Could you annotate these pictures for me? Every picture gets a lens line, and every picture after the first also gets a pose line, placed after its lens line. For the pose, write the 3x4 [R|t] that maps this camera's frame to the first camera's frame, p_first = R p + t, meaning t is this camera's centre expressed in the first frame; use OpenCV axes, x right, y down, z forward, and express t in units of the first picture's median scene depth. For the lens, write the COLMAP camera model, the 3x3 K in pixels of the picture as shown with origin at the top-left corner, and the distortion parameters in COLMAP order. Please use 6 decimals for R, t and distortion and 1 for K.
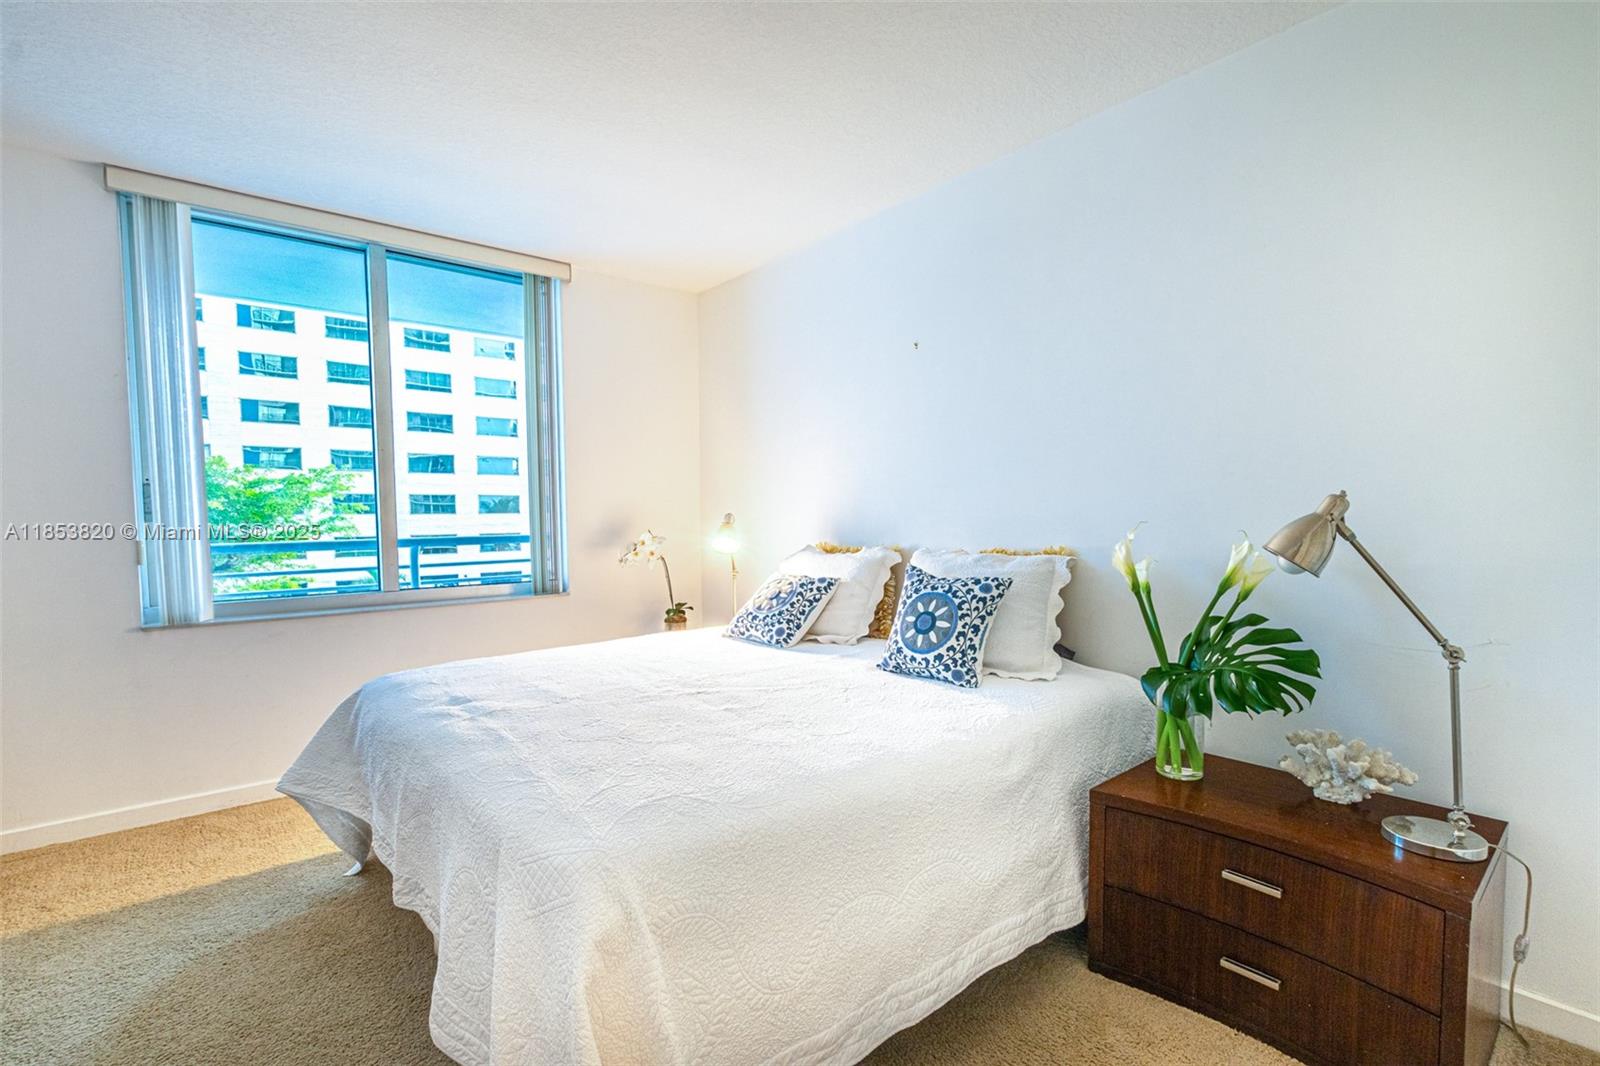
lens RADIAL K [[714.3, 0, 794.6], [0, 714.3, 553.3], [0, 0, 1]] dist [-0.000737, -0.000566]
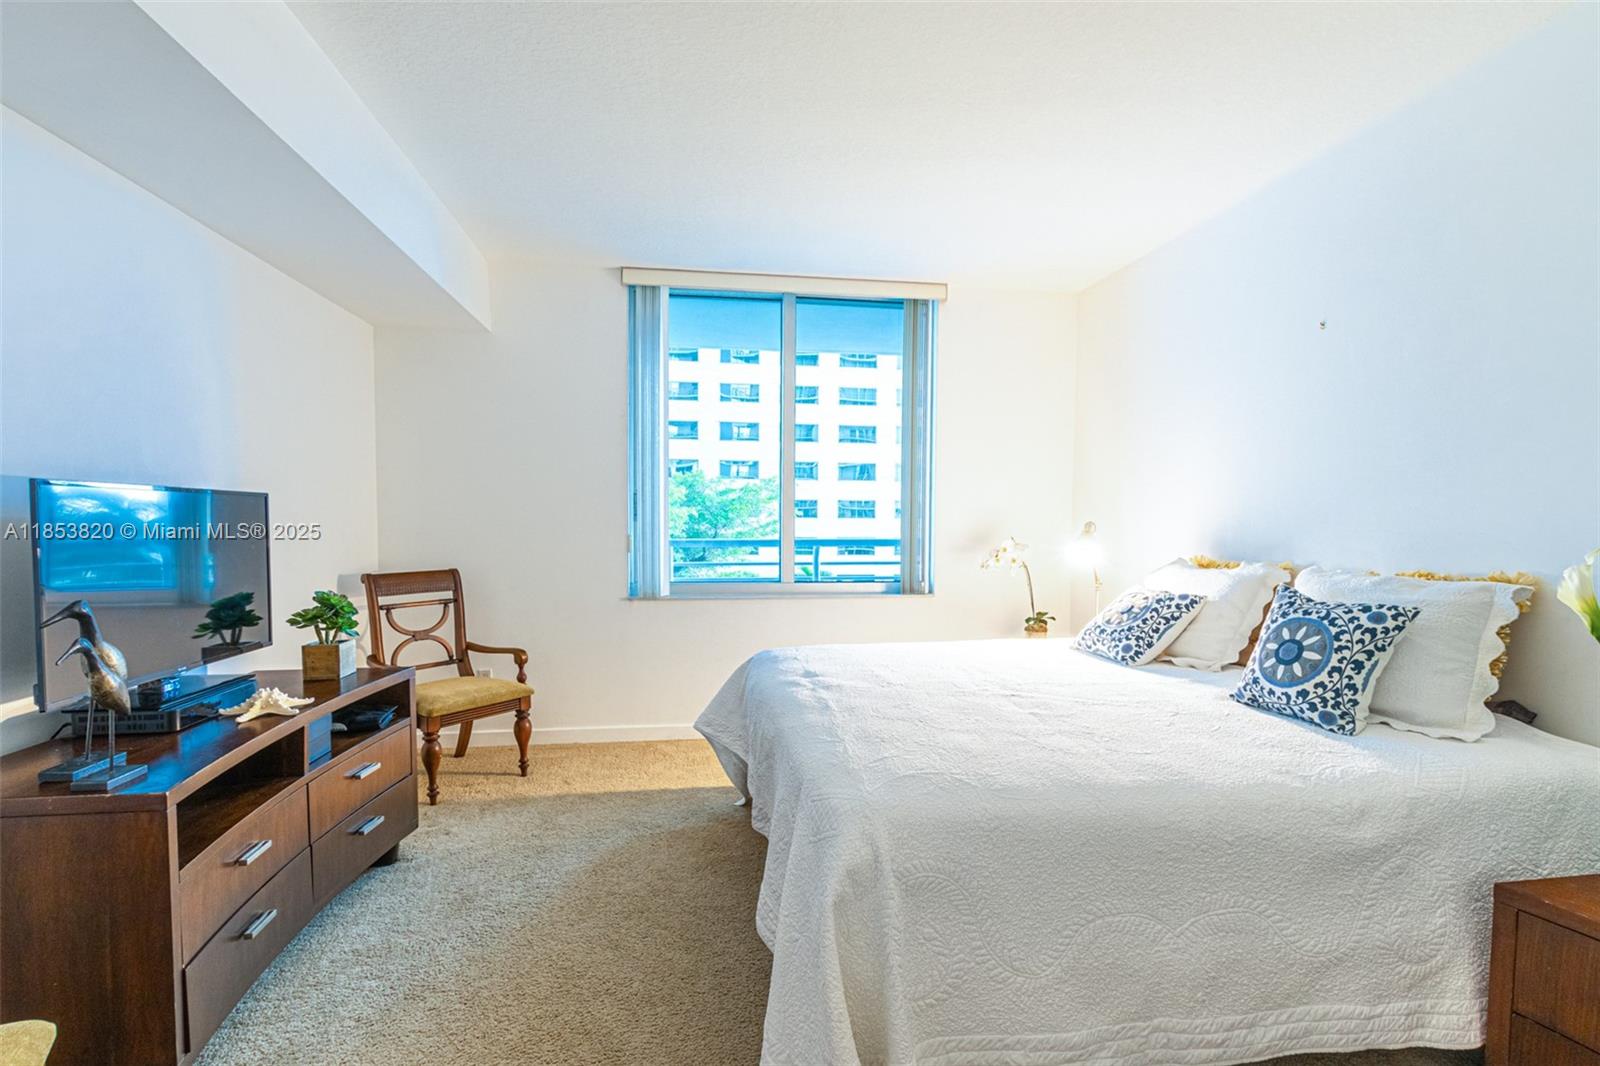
lens RADIAL K [[714.3, 0, 794.6], [0, 714.3, 553.3], [0, 0, 1]] dist [-0.000737, -0.000566]
pose [[0.859883, 0.037332, -0.509123, 0.101948], [-0.041821, 0.999122, 0.002629, 0.000761], [0.508774, 0.019031, 0.860689, -0.046942]]
